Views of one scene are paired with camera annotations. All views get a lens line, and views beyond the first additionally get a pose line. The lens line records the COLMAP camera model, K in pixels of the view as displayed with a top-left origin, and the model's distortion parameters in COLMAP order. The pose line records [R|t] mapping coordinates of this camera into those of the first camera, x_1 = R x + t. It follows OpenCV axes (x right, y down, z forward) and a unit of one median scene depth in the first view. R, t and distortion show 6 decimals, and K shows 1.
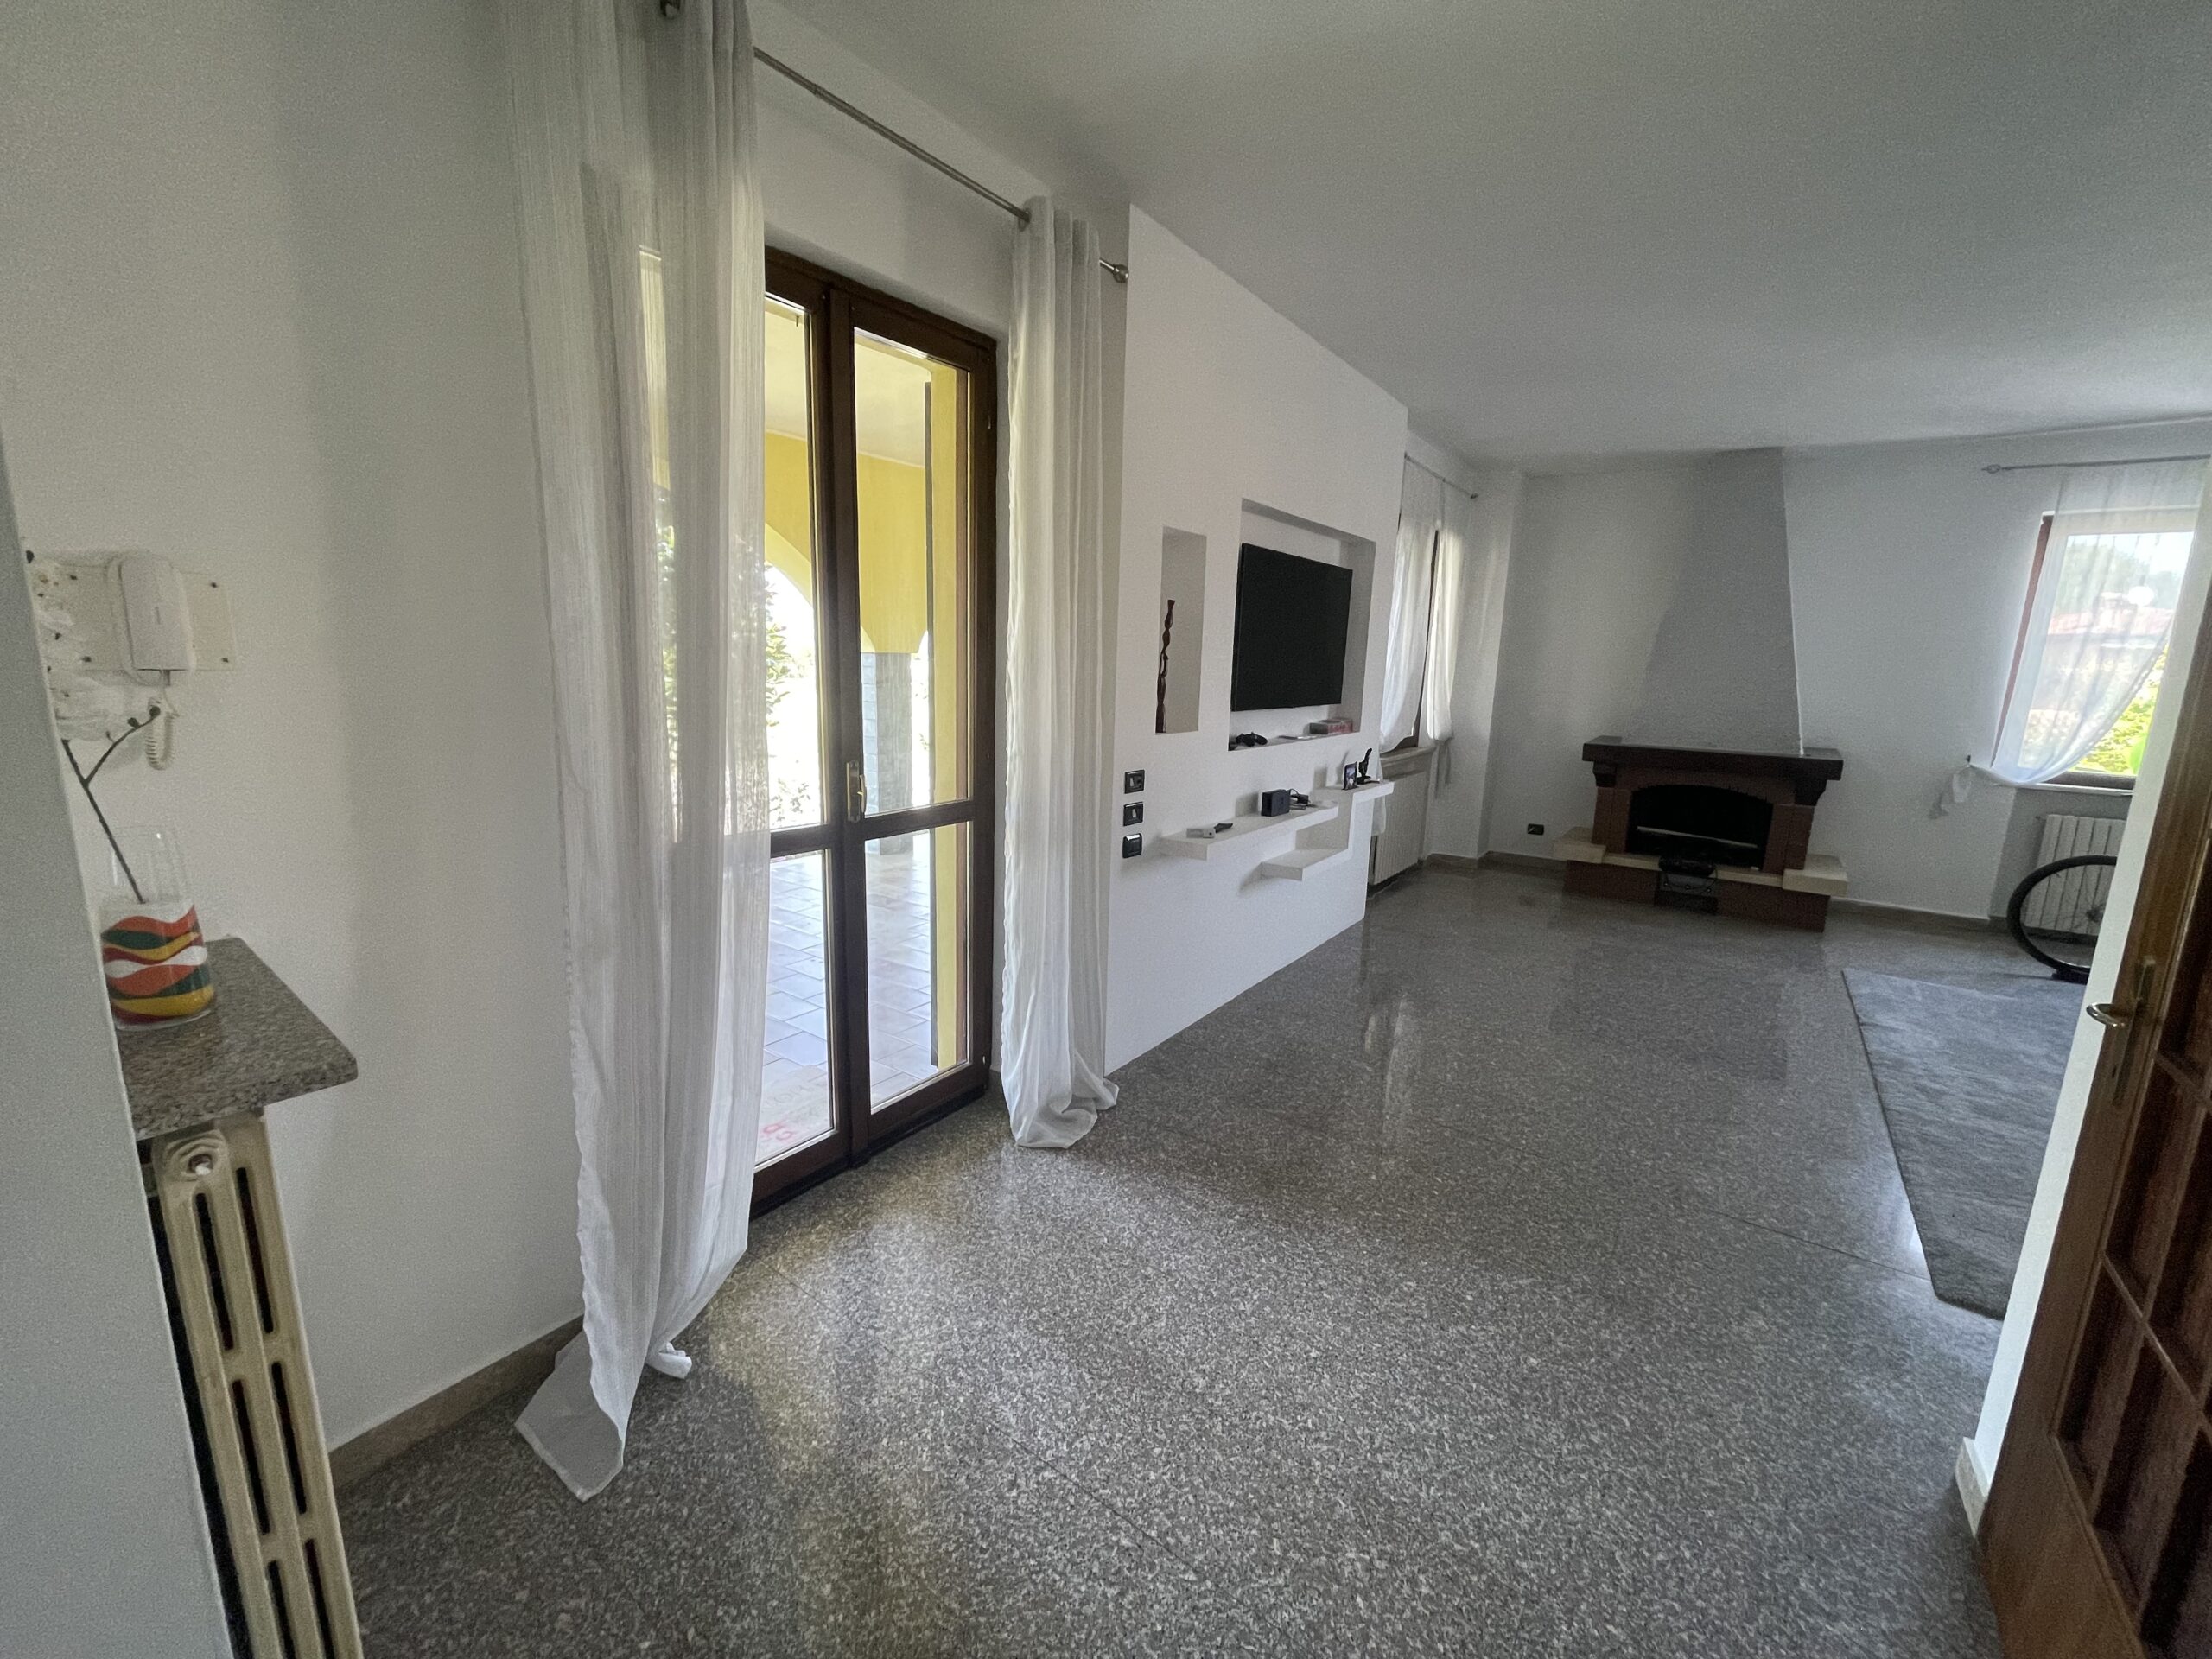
lens RADIAL K [[894.9, 0, 1109.0], [0, 894.9, 826.0], [0, 0, 1]] dist [-0.003547, -0.000212]
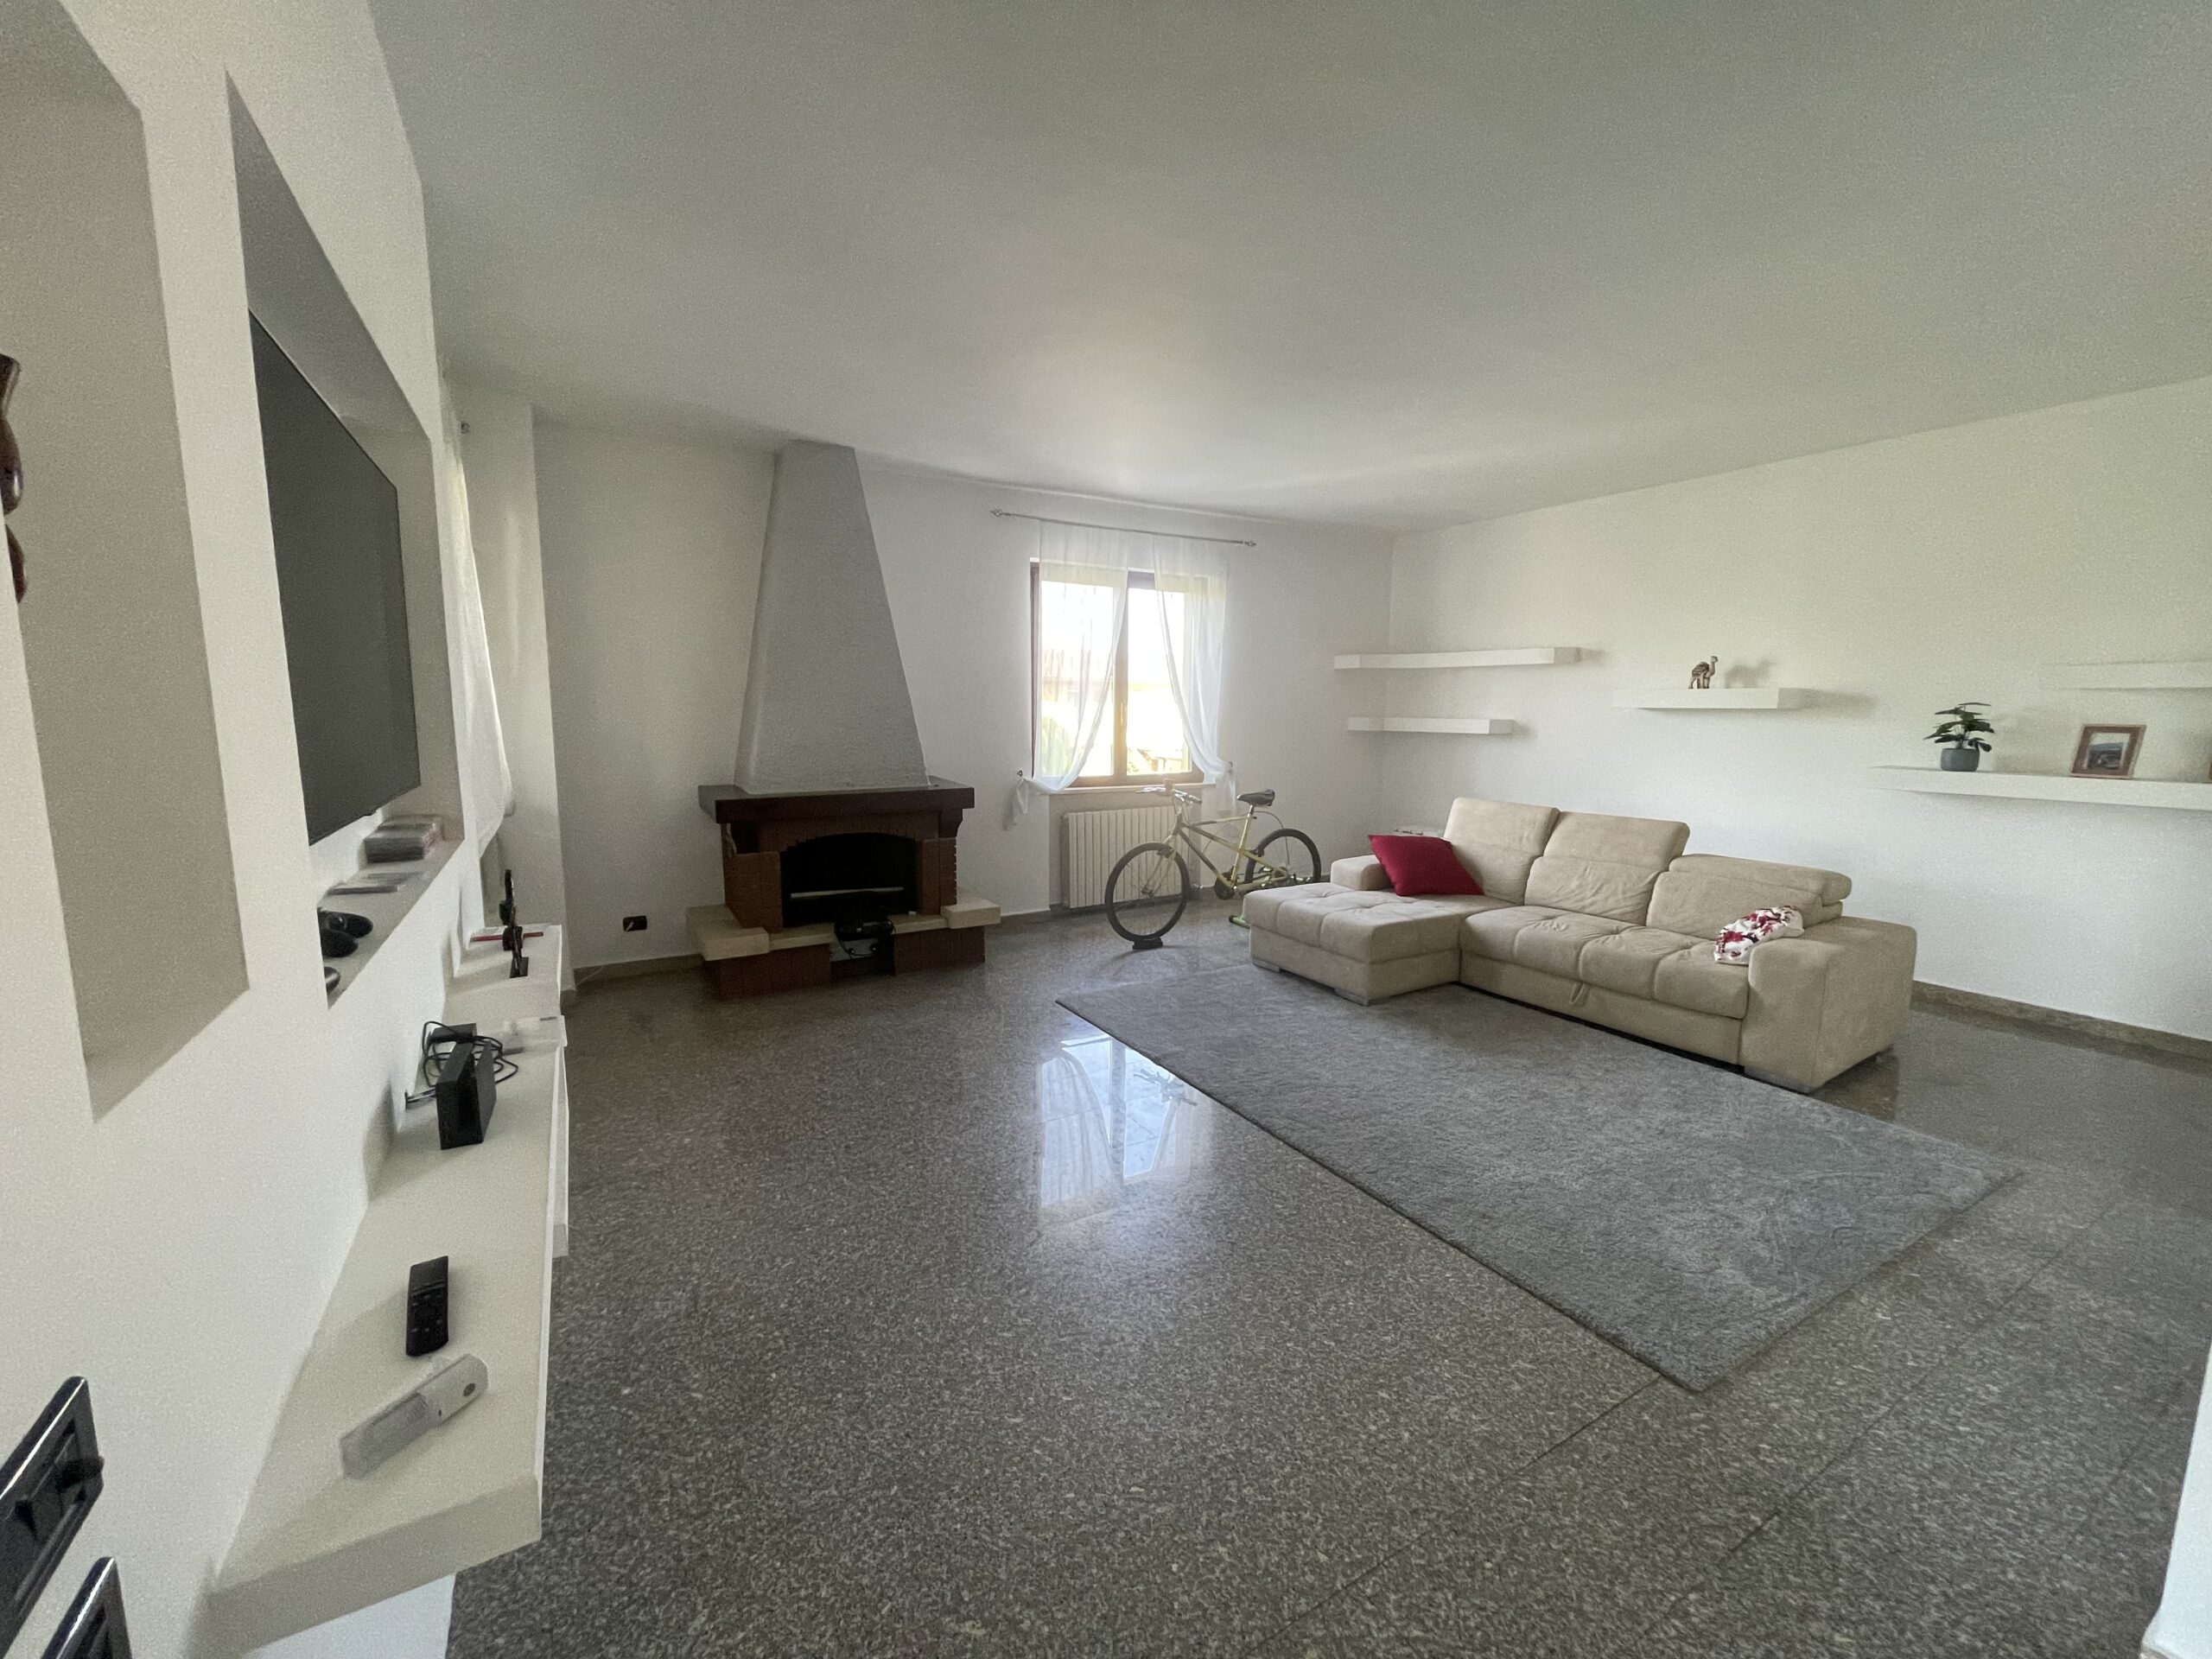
lens RADIAL K [[894.9, 0, 1105.6], [0, 894.9, 818.9], [0, 0, 1]] dist [-0.003547, -0.000212]
pose [[0.406463, -0.140726, 0.902765, -0.013600], [0.176632, 0.981531, 0.073477, -0.083408], [-0.896431, 0.129591, 0.423813, 0.437624]]
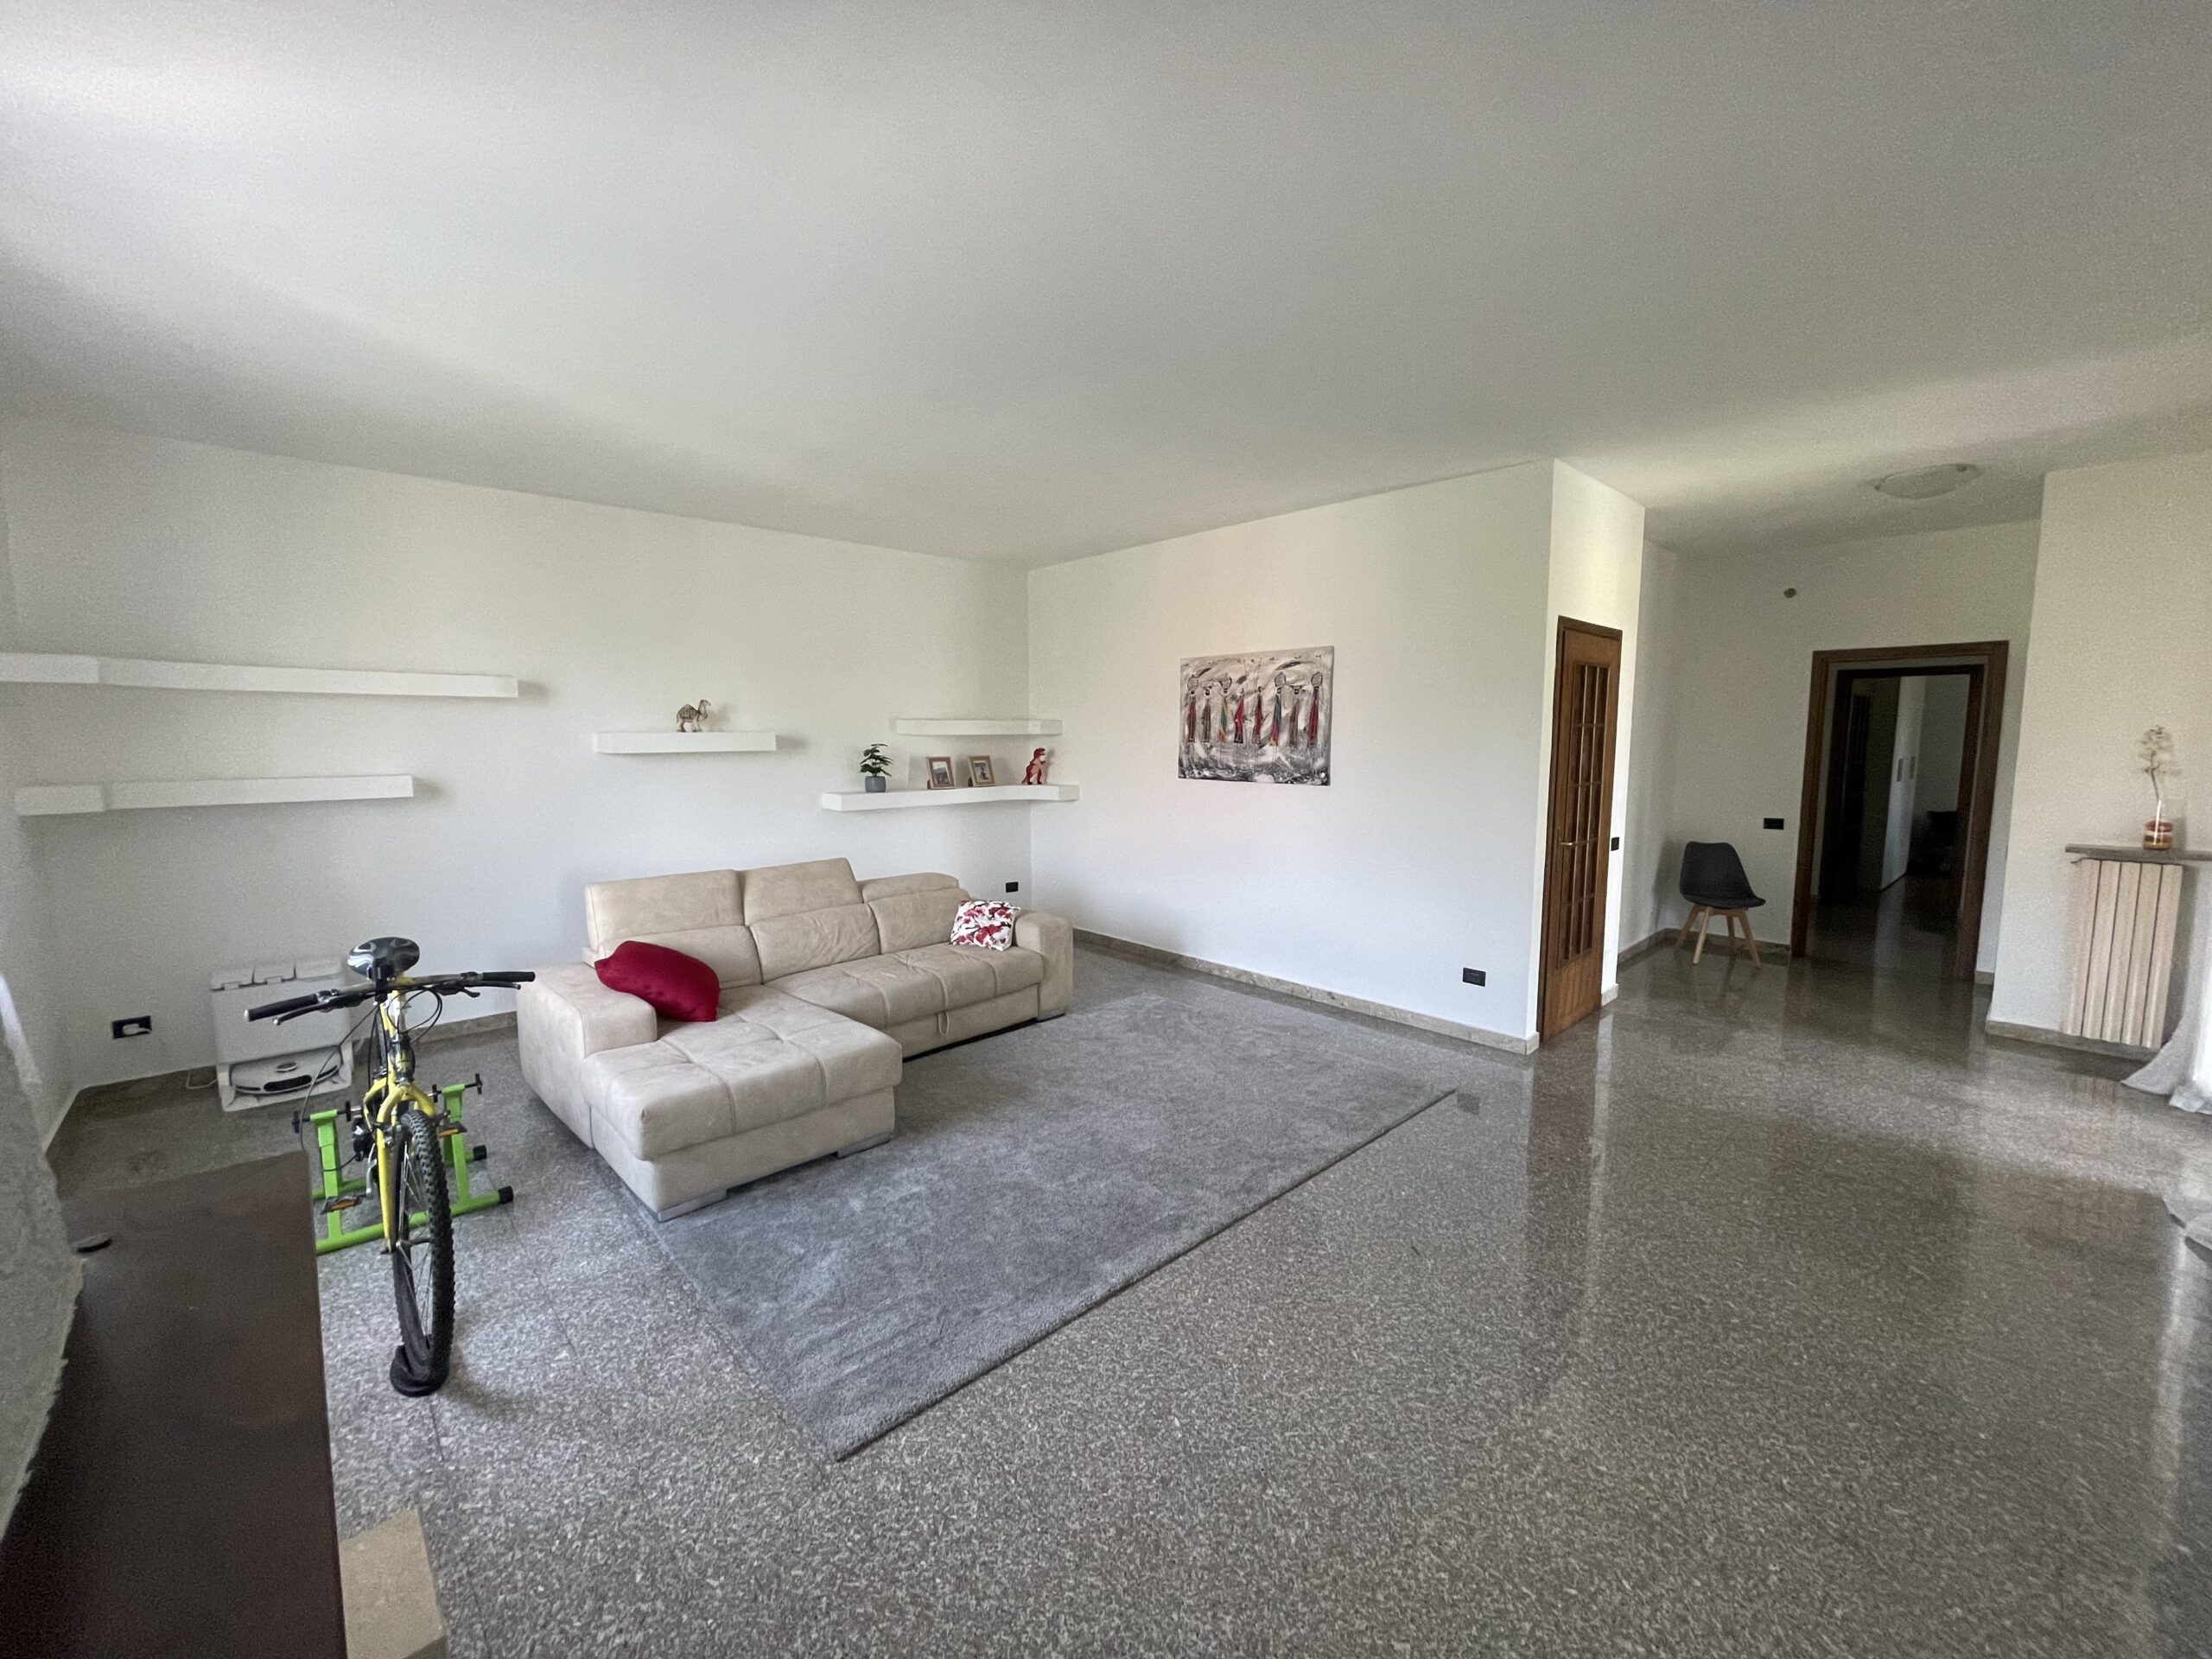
lens RADIAL K [[894.9, 0, 1098.4], [0, 894.9, 824.1], [0, 0, 1]] dist [-0.003547, -0.000212]
pose [[-0.980432, -0.039681, 0.192815, 0.536715], [0.016934, 0.958842, 0.283435, -0.207468], [-0.196126, 0.281154, -0.939408, 1.098435]]
